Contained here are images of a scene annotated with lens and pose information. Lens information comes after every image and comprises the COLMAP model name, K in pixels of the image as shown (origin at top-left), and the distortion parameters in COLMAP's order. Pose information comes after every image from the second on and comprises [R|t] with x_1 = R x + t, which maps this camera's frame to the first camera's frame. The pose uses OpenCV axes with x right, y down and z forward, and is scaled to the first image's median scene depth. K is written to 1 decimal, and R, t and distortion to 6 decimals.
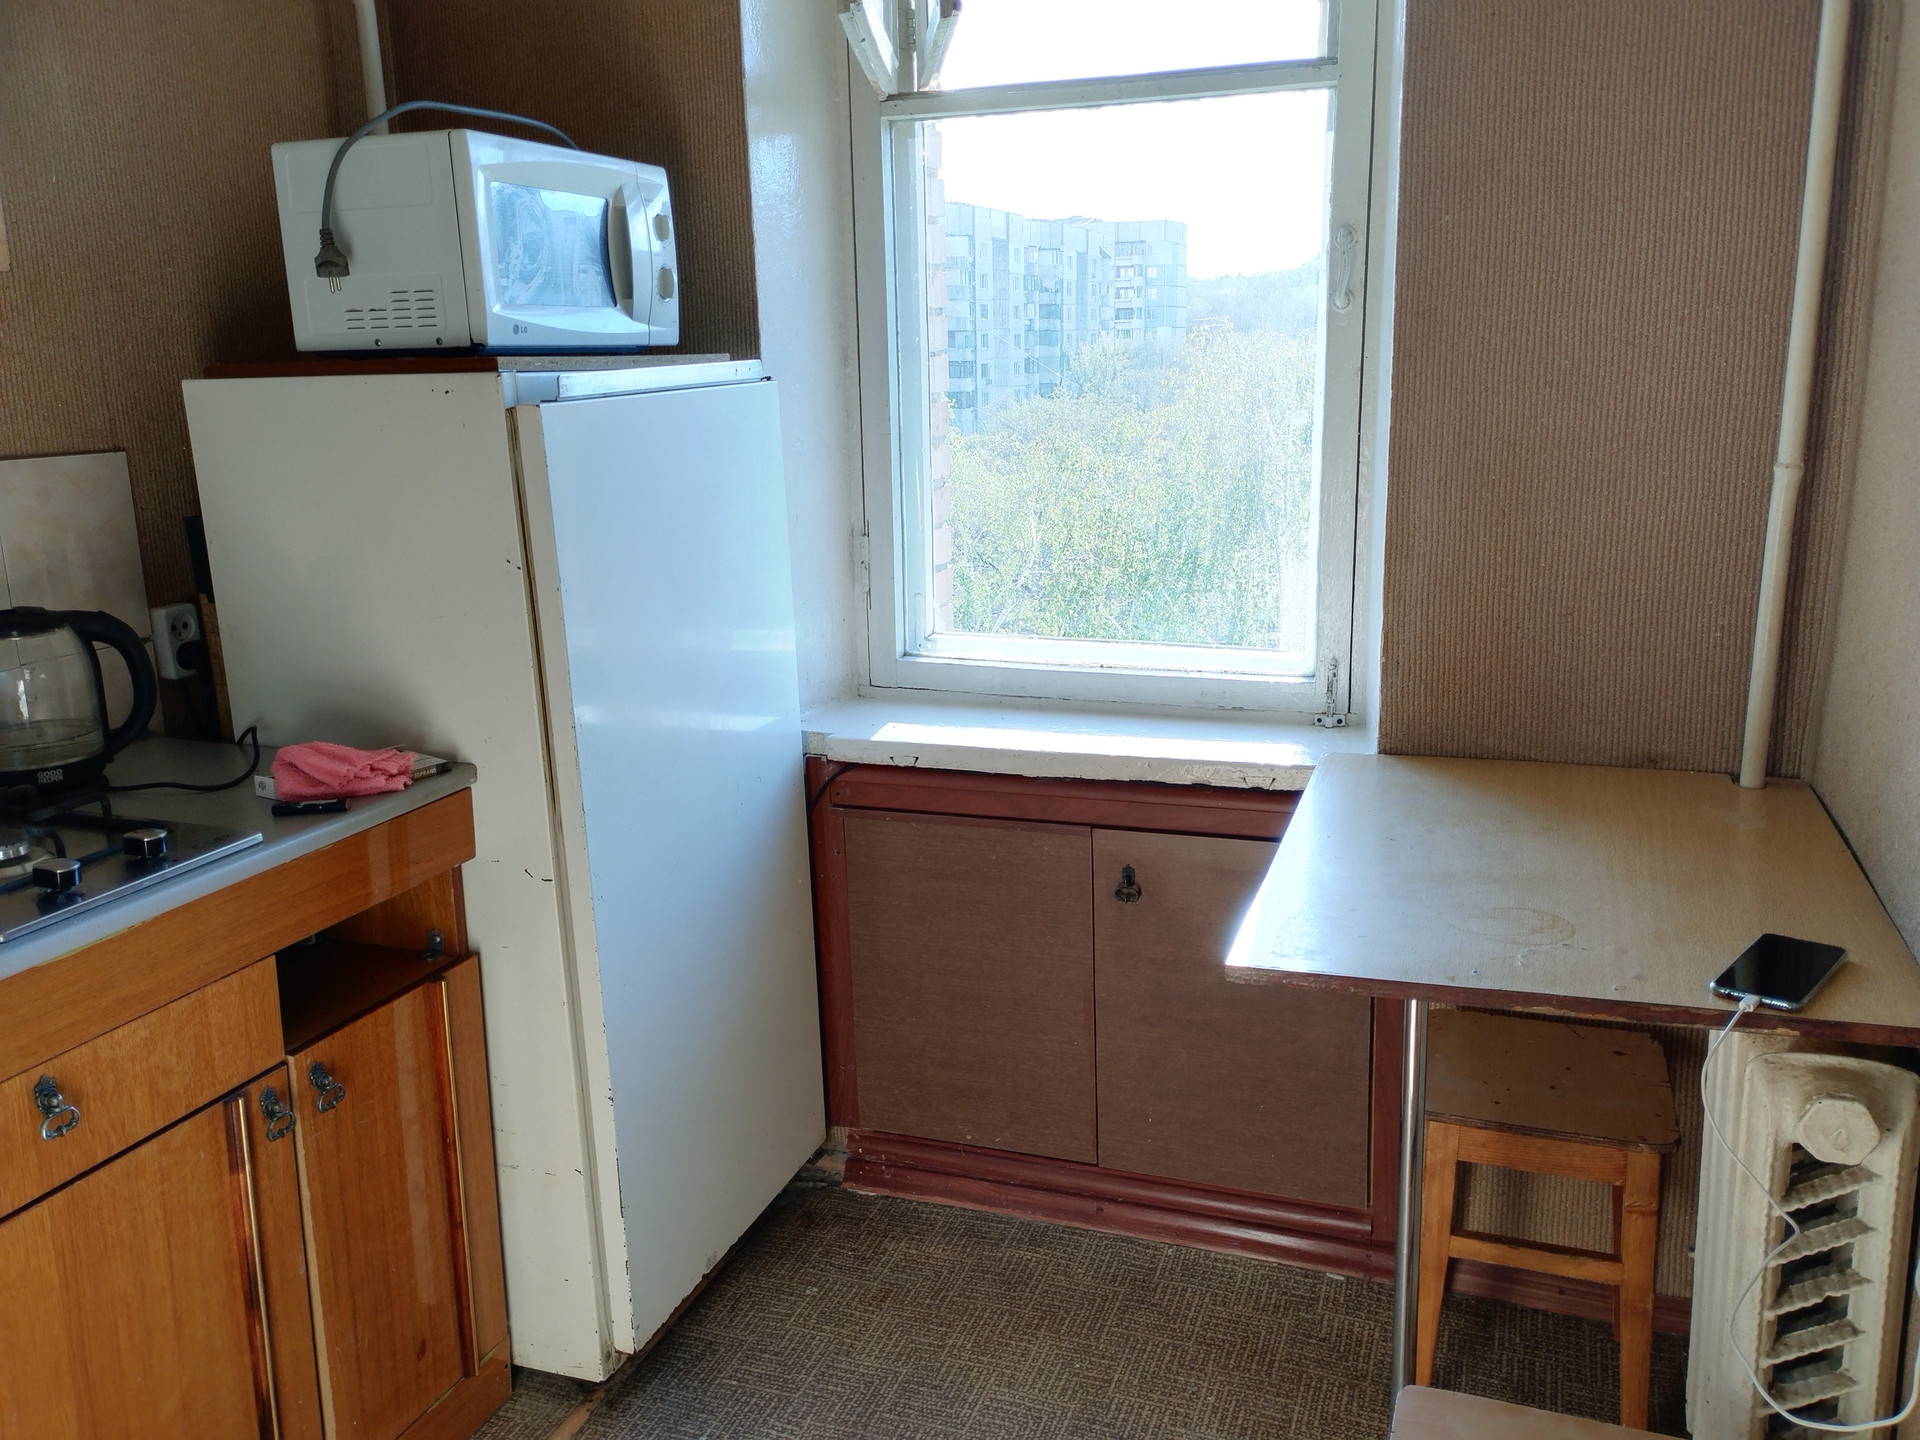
lens RADIAL K [[1557.0, 0, 968.7], [0, 1557.0, 718.1], [0, 0, 1]] dist [0.071398, -0.081397]
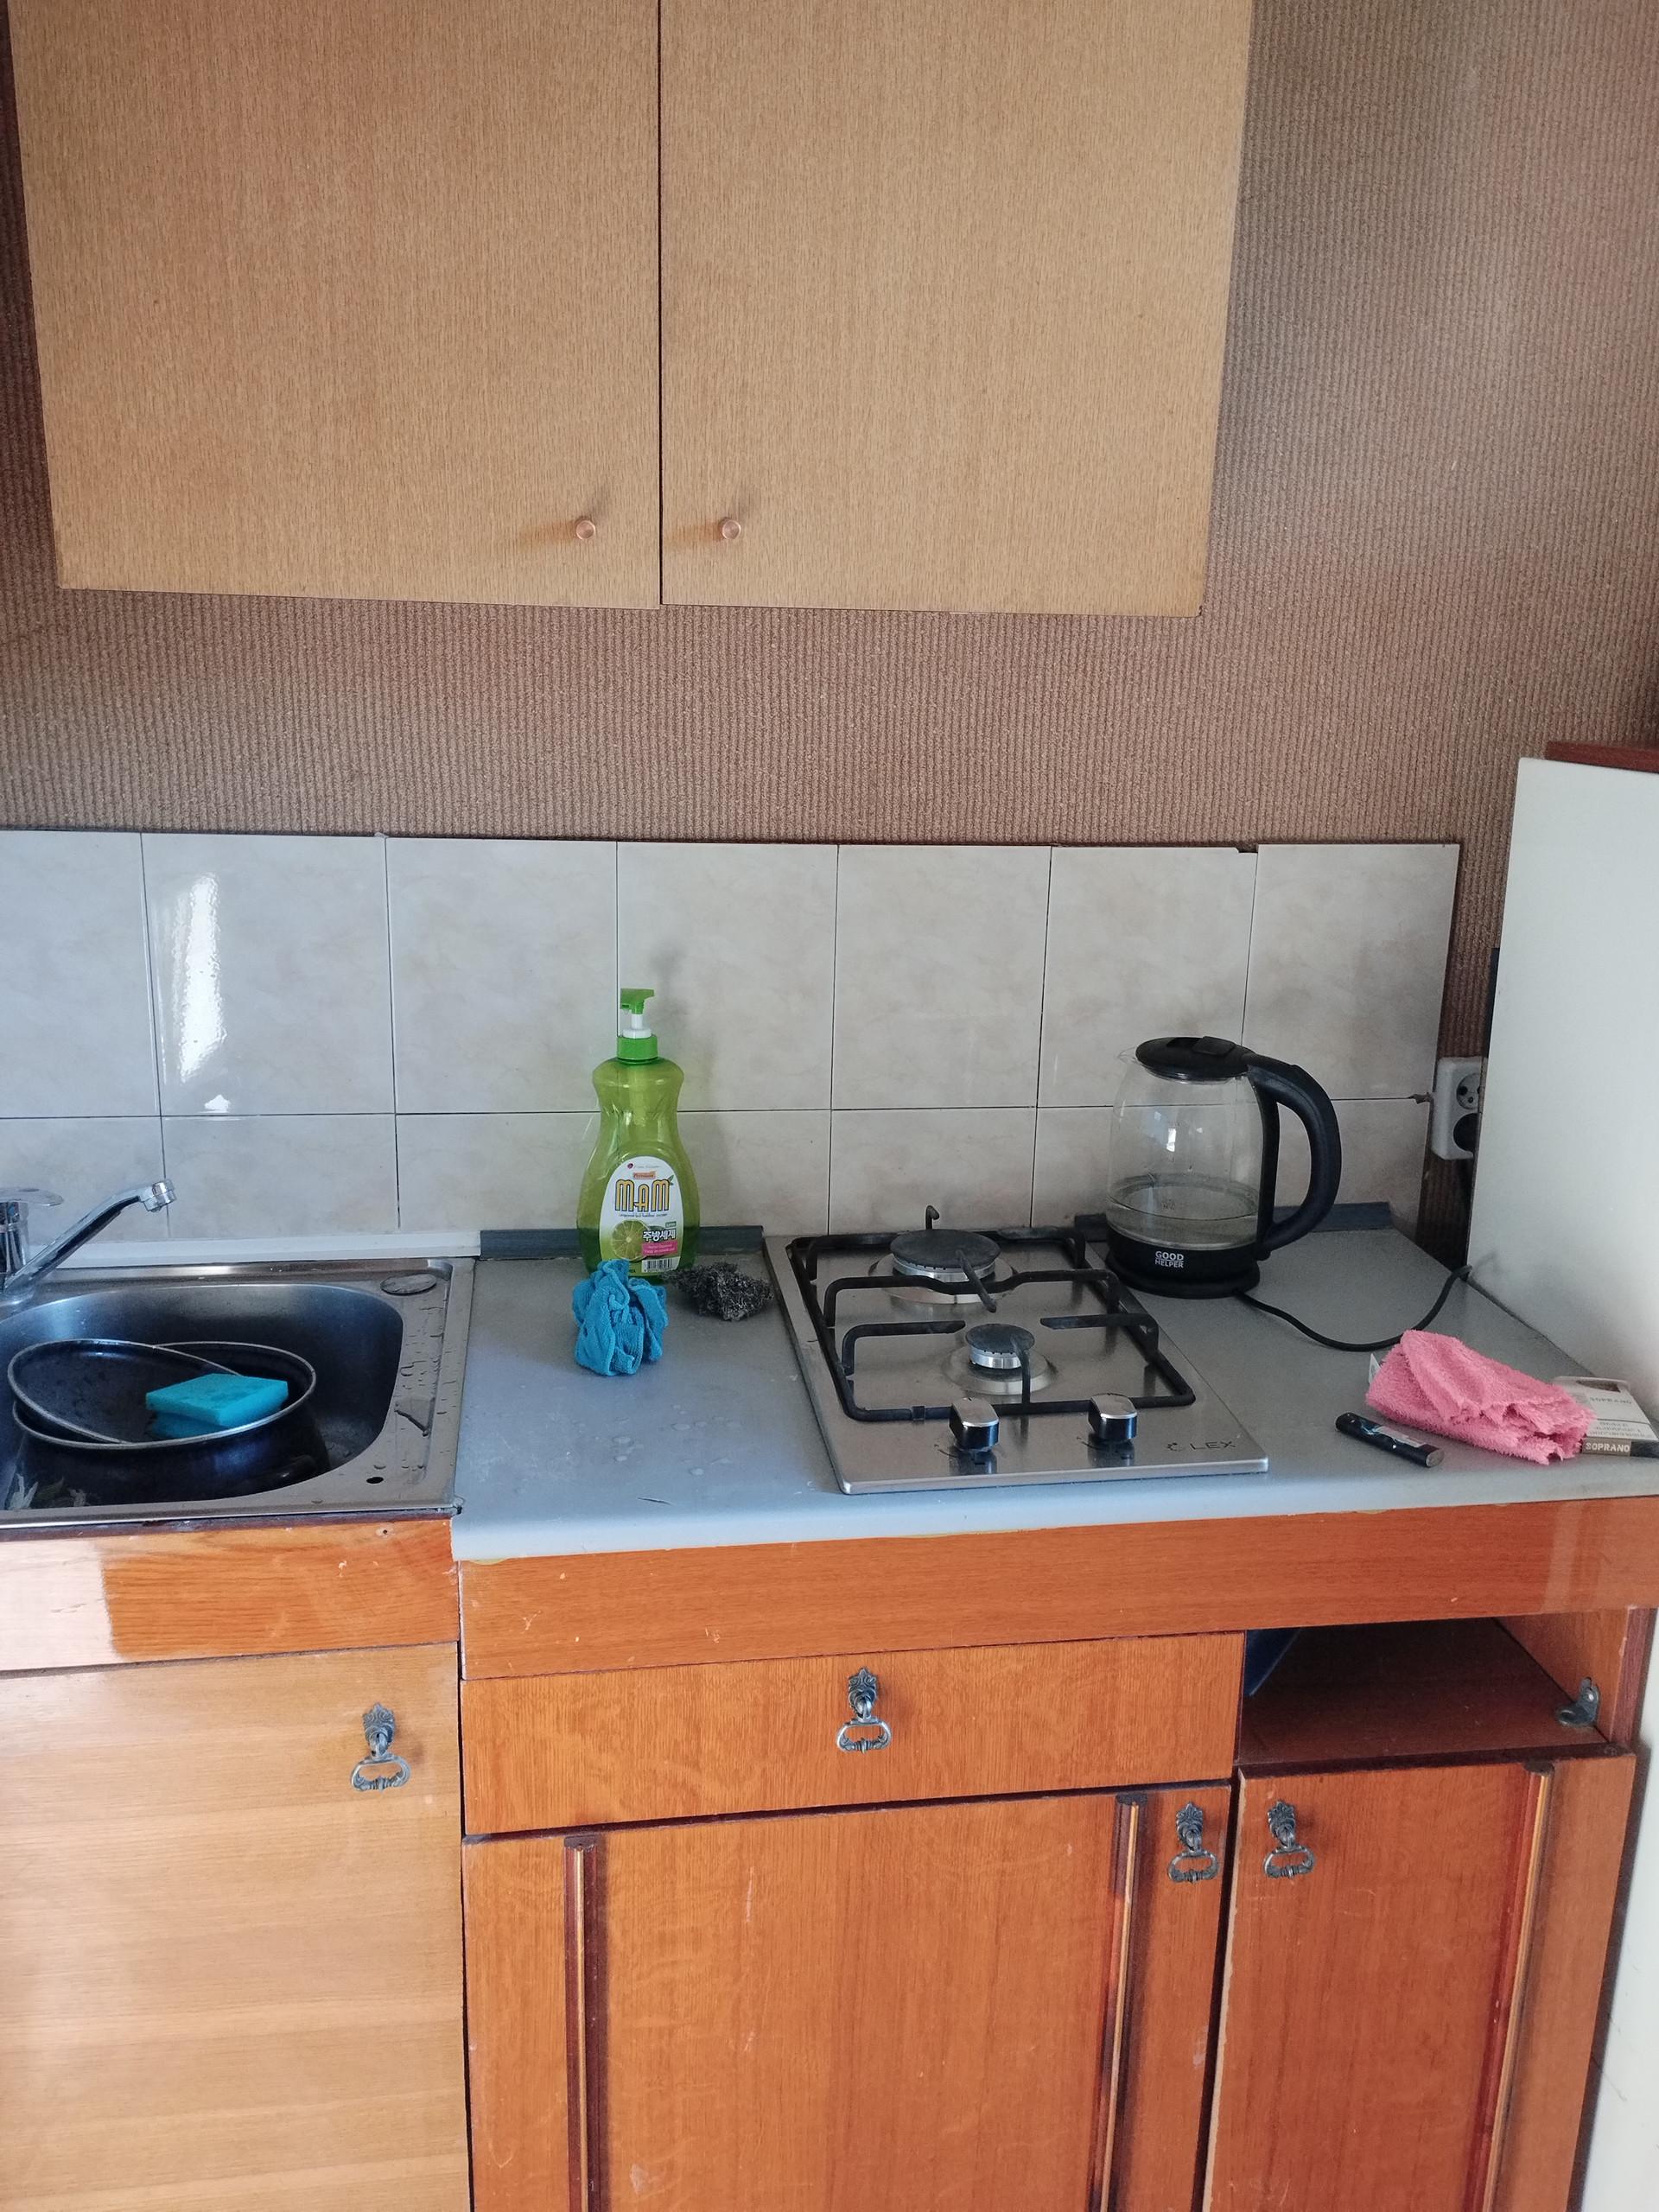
lens RADIAL K [[1793.8, 0, 824.4], [0, 1793.8, 1102.1], [0, 0, 1]] dist [0.071398, -0.081397]
pose [[0.471968, 0.252042, -0.844820, 0.074026], [-0.223843, 0.961120, 0.161687, -0.157821], [0.852726, 0.112796, 0.510035, 0.436816]]
